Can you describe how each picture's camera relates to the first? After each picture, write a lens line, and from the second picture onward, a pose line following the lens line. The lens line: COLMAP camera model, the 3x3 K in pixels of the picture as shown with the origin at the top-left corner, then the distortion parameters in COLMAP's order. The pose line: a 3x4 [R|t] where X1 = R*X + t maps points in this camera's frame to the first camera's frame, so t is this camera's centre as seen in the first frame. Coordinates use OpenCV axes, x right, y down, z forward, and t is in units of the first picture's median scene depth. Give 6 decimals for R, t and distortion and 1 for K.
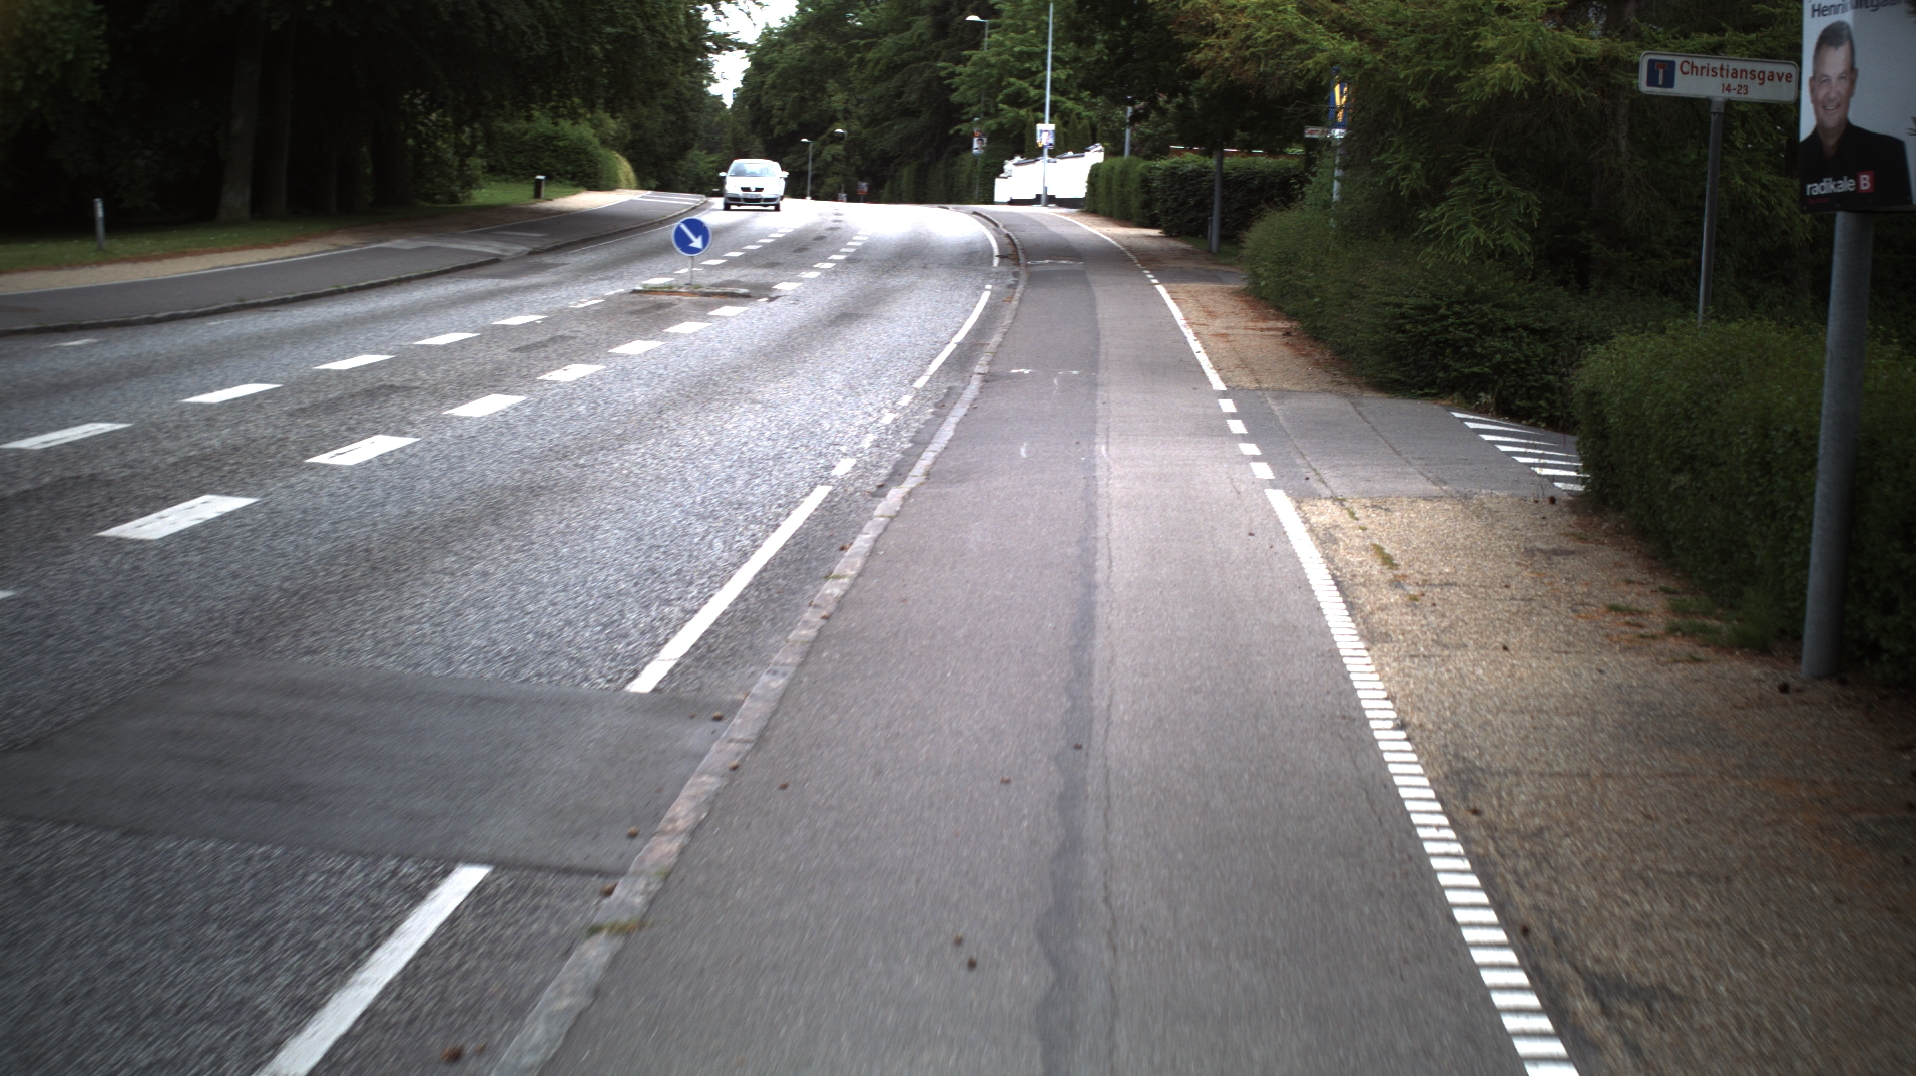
lens RADIAL K [[3440.6, 0, 958.0], [0, 3440.6, 538.0], [0, 0, 1]] dist [-0.302335, 0.403506]
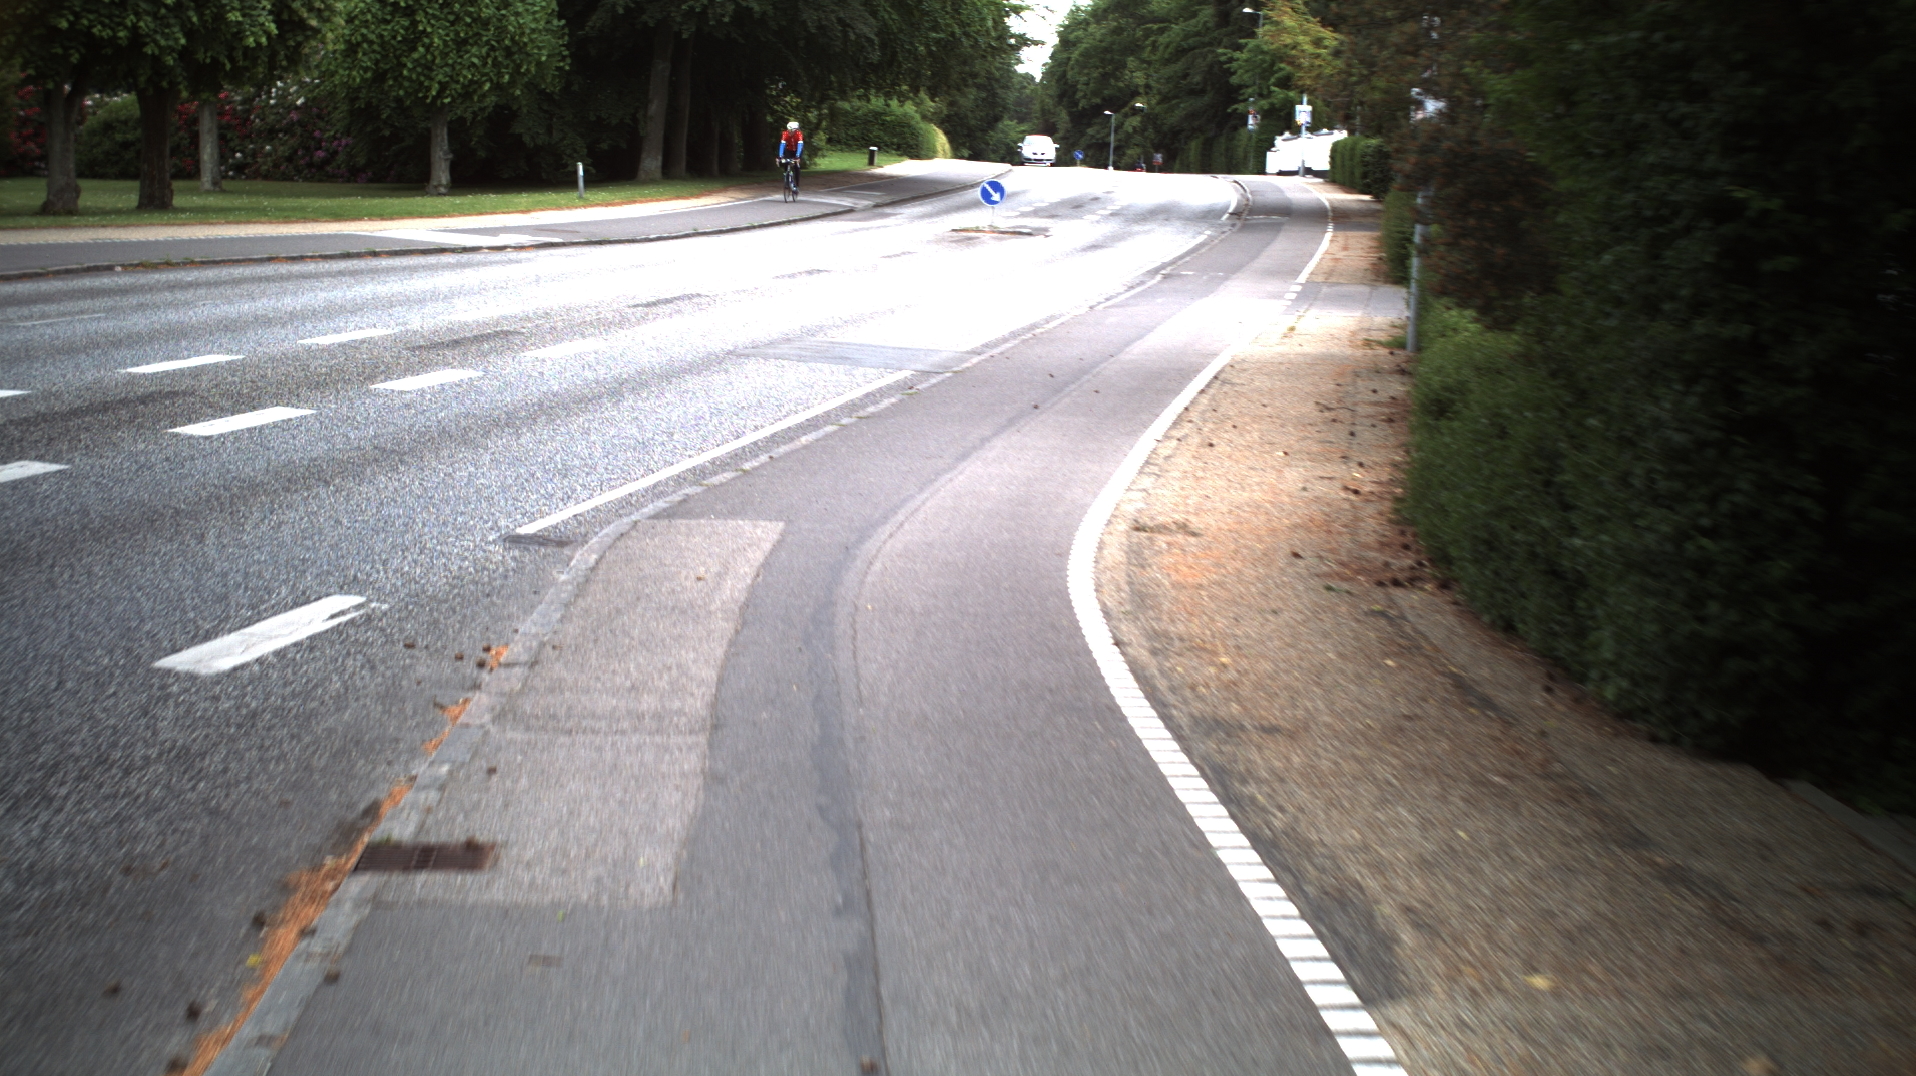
lens RADIAL K [[3440.6, 0, 958.0], [0, 3440.6, 538.0], [0, 0, 1]] dist [-0.302335, 0.403506]
pose [[0.995889, 0.014590, -0.089398, 0.020115], [-0.013806, 0.999861, 0.009379, 0.022689], [0.089523, -0.008106, 0.995952, -0.227575]]
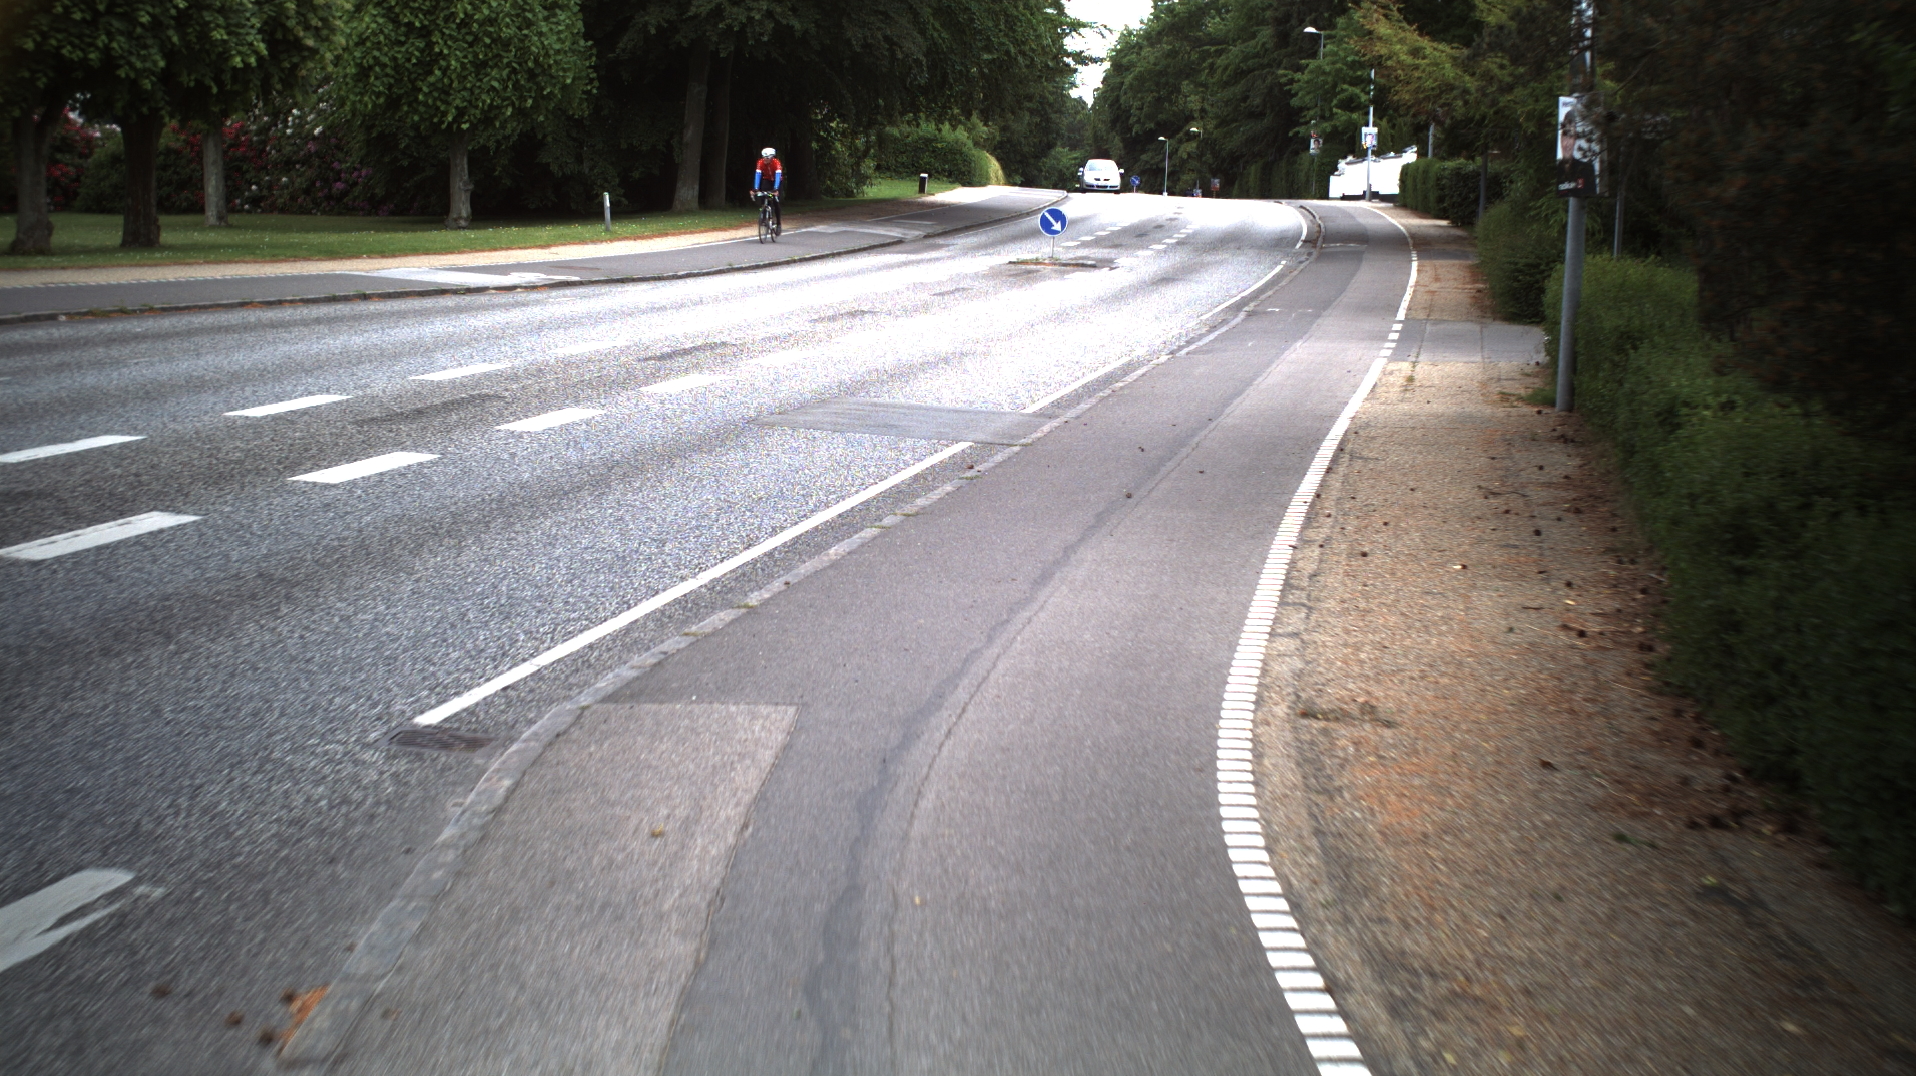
lens RADIAL K [[3440.6, 0, 958.0], [0, 3440.6, 538.0], [0, 0, 1]] dist [-0.302335, 0.403506]
pose [[0.994441, 0.006553, -0.105087, 0.013684], [-0.006420, 0.999978, 0.001606, 0.017031], [0.105096, -0.000923, 0.994462, -0.170664]]
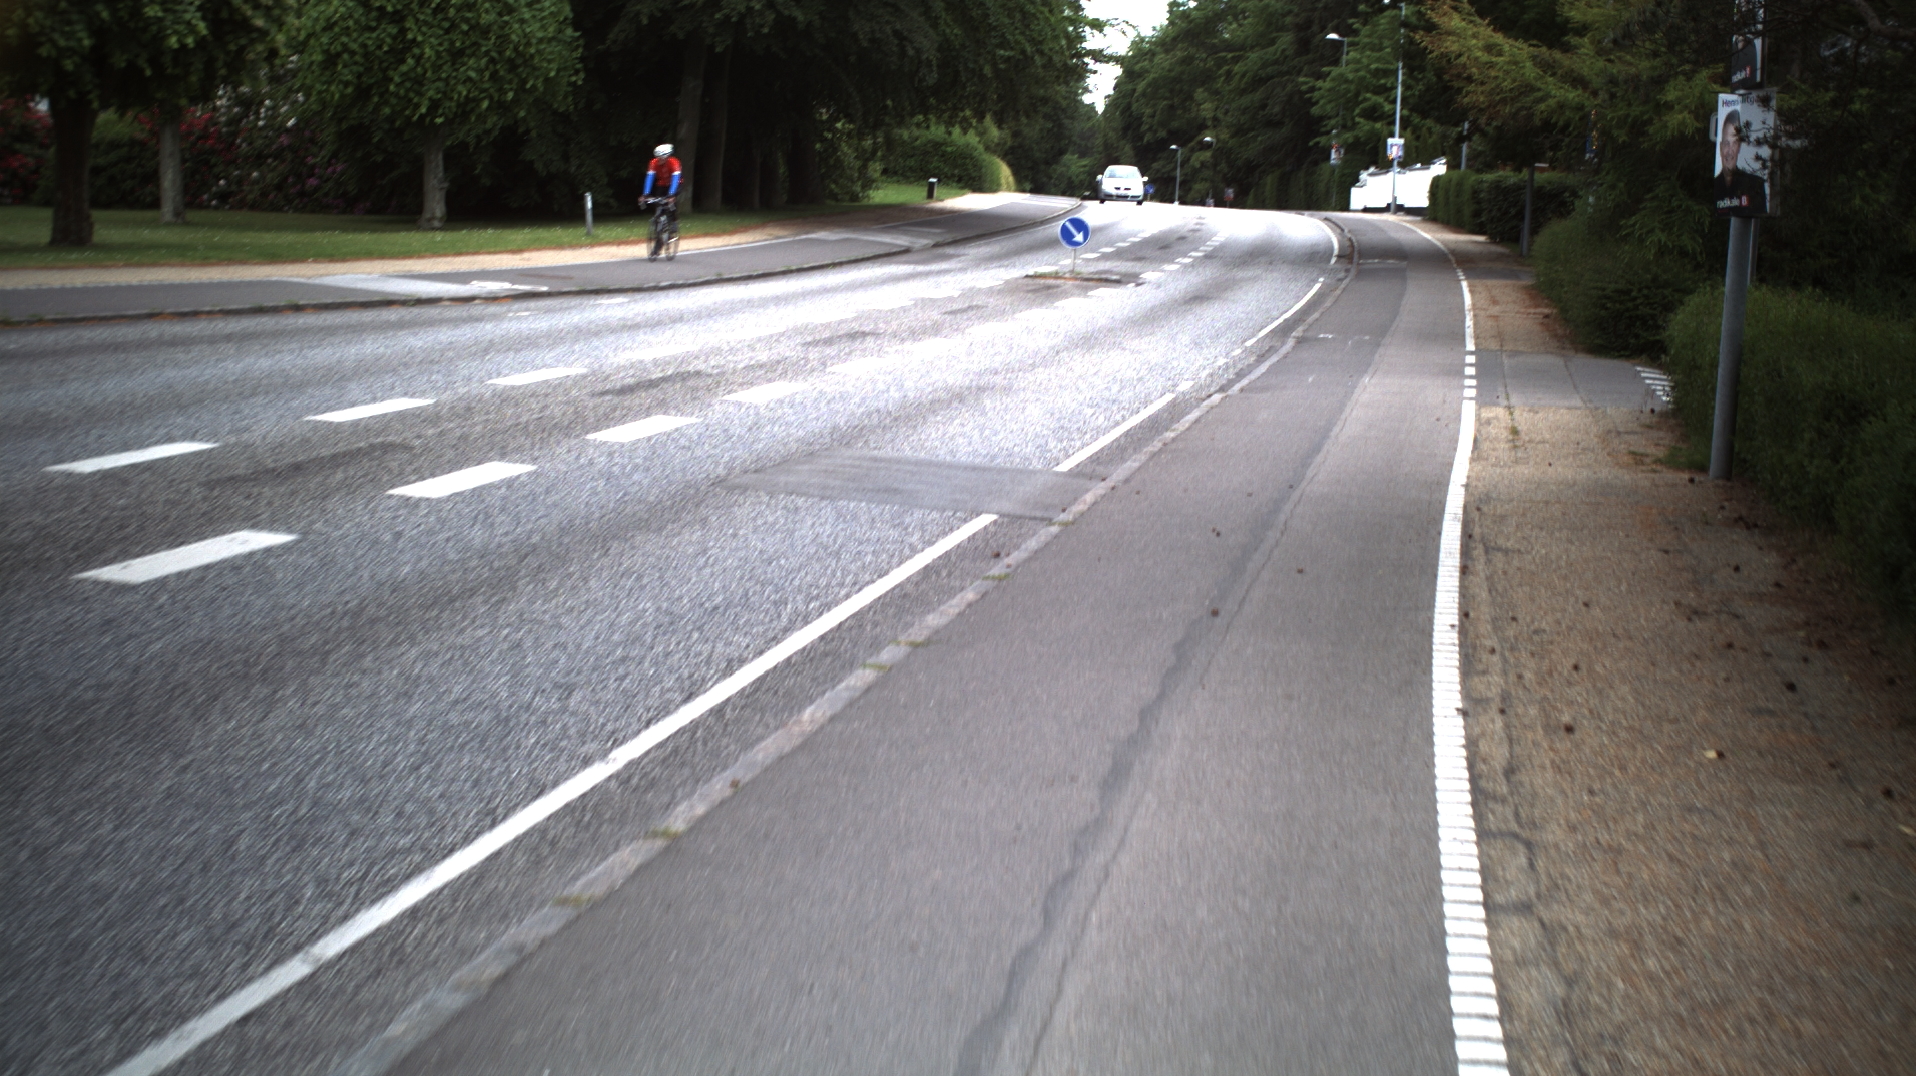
lens RADIAL K [[3440.6, 0, 958.0], [0, 3440.6, 538.0], [0, 0, 1]] dist [-0.302335, 0.403506]
pose [[0.994179, 0.021198, -0.105633, 0.006468], [-0.021331, 0.999772, -0.000132, 0.011329], [0.105607, 0.002384, 0.994405, -0.113773]]
